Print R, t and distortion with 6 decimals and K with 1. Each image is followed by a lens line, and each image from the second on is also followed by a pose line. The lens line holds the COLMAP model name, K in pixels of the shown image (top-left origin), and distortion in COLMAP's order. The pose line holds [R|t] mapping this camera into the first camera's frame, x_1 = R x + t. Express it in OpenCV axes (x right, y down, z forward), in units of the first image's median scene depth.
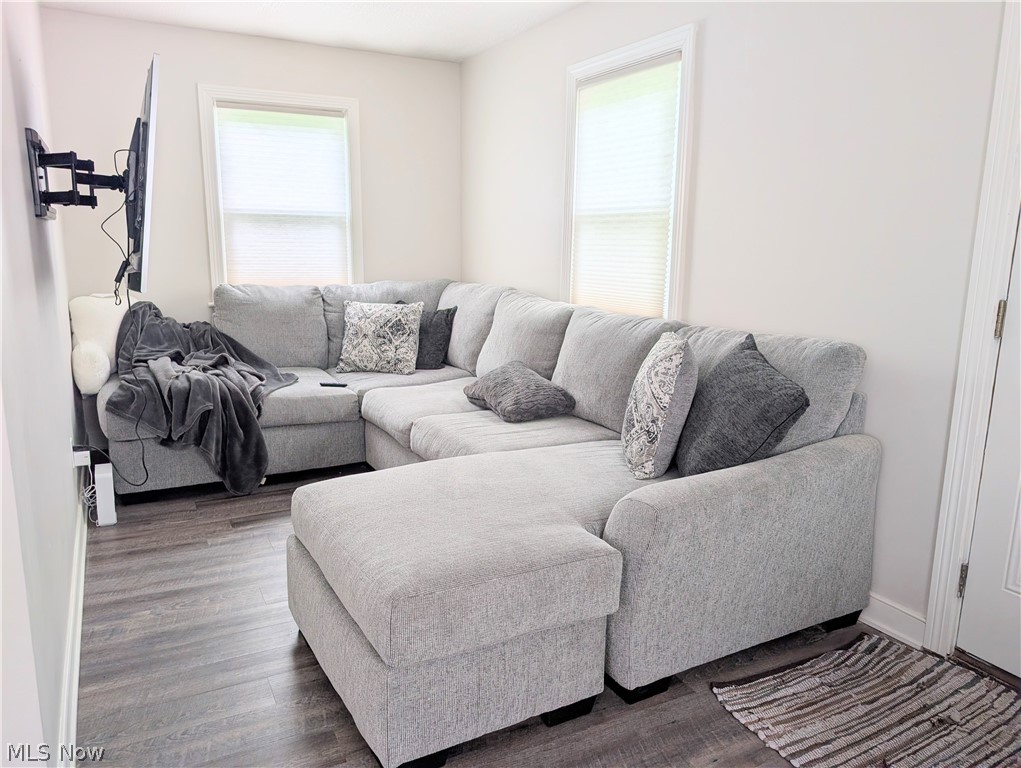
lens RADIAL K [[740.2, 0, 516.3], [0, 740.2, 385.6], [0, 0, 1]] dist [0.031909, -0.035241]
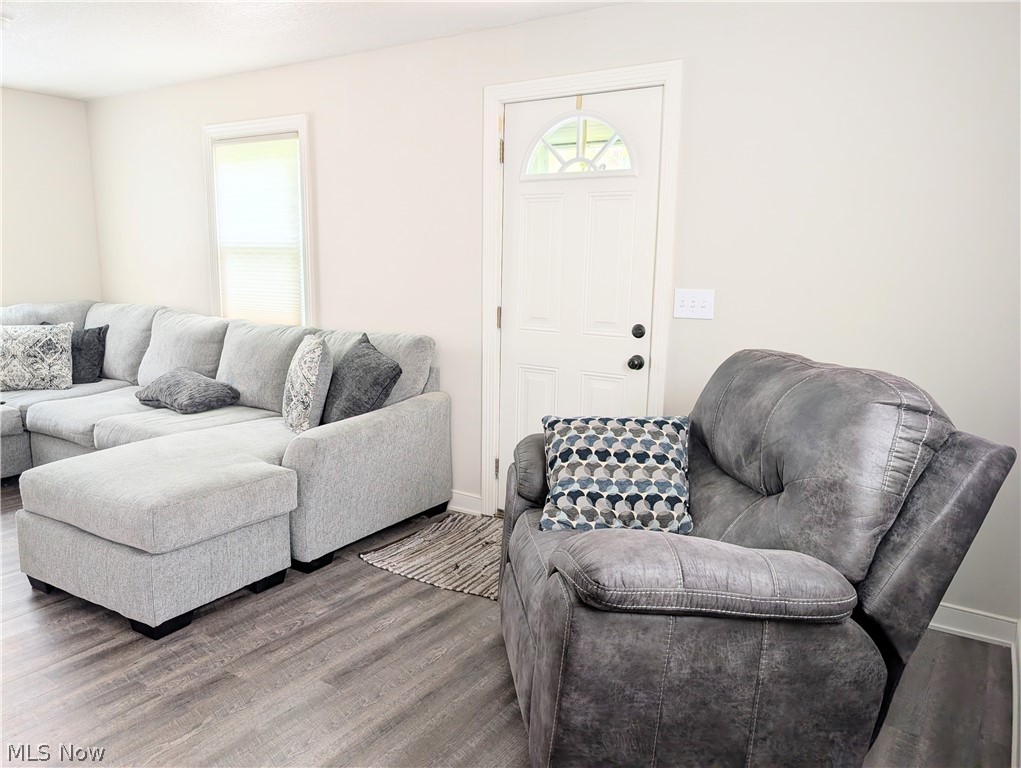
lens RADIAL K [[740.2, 0, 516.3], [0, 740.2, 385.6], [0, 0, 1]] dist [0.031909, -0.035241]
pose [[0.880283, -0.083987, 0.466957, -0.125680], [0.090442, 0.995864, 0.008621, 0.051476], [-0.465750, 0.034643, 0.884238, -0.469244]]
